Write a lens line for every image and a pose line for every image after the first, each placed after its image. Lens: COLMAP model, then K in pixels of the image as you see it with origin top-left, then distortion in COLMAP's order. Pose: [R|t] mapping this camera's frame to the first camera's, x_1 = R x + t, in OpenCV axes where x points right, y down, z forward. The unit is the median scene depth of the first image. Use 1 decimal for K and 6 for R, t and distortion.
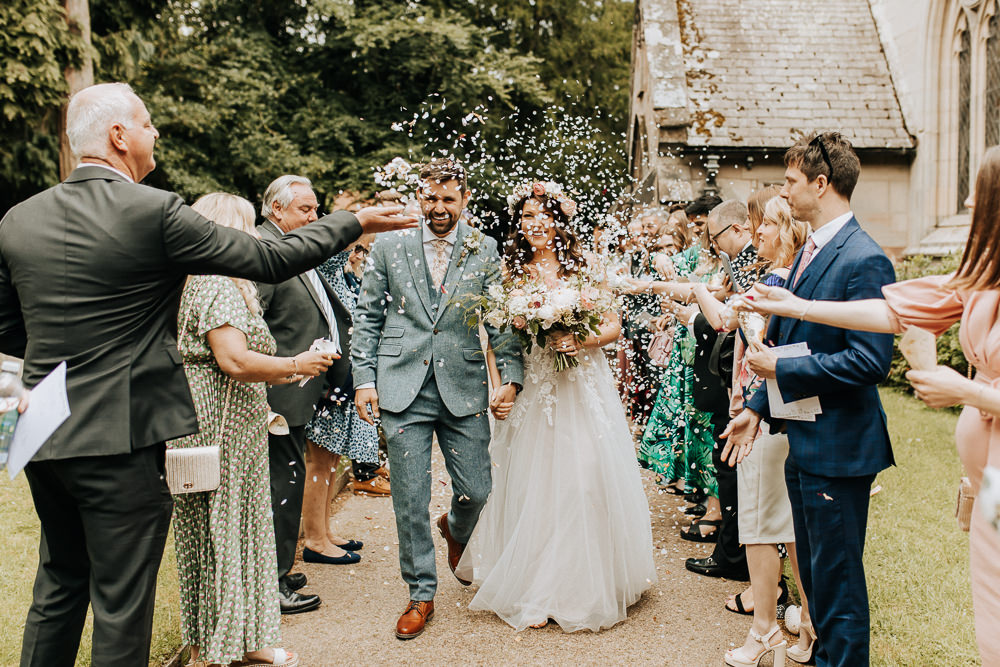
lens RADIAL K [[996.0, 0, 496.5], [0, 996.0, 330.4], [0, 0, 1]] dist [0.000174, 0.000000]
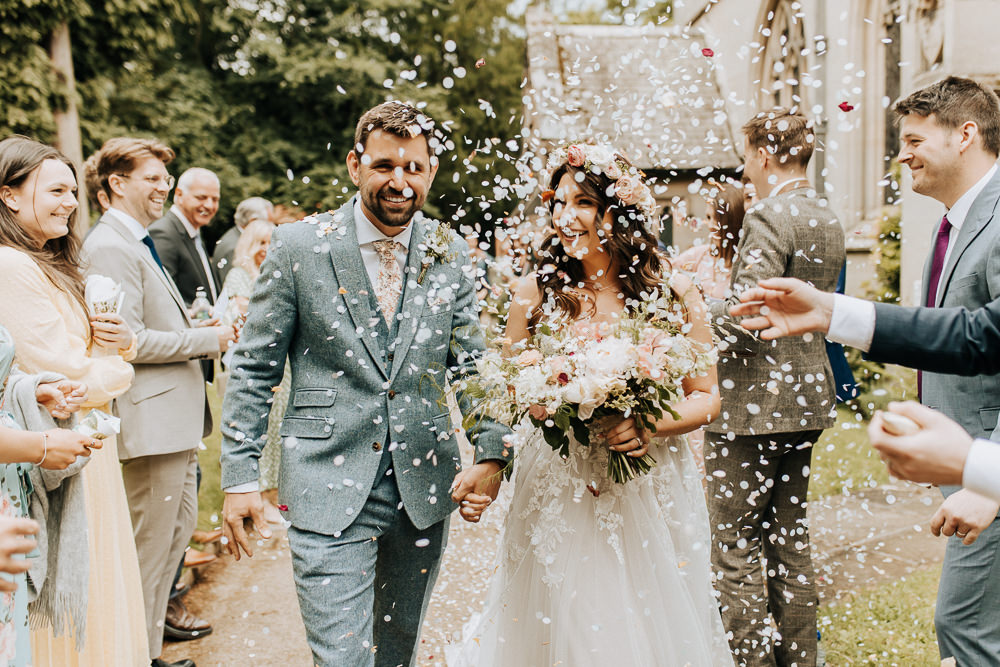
lens RADIAL K [[996.0, 0, 503.5], [0, 996.0, 329.2], [0, 0, 1]] dist [0.000174, 0.000000]
pose [[0.994704, -0.029670, 0.098402, -0.013629], [0.030301, 0.999529, -0.004920, 0.015300], [-0.098210, 0.007876, 0.995135, -0.171513]]
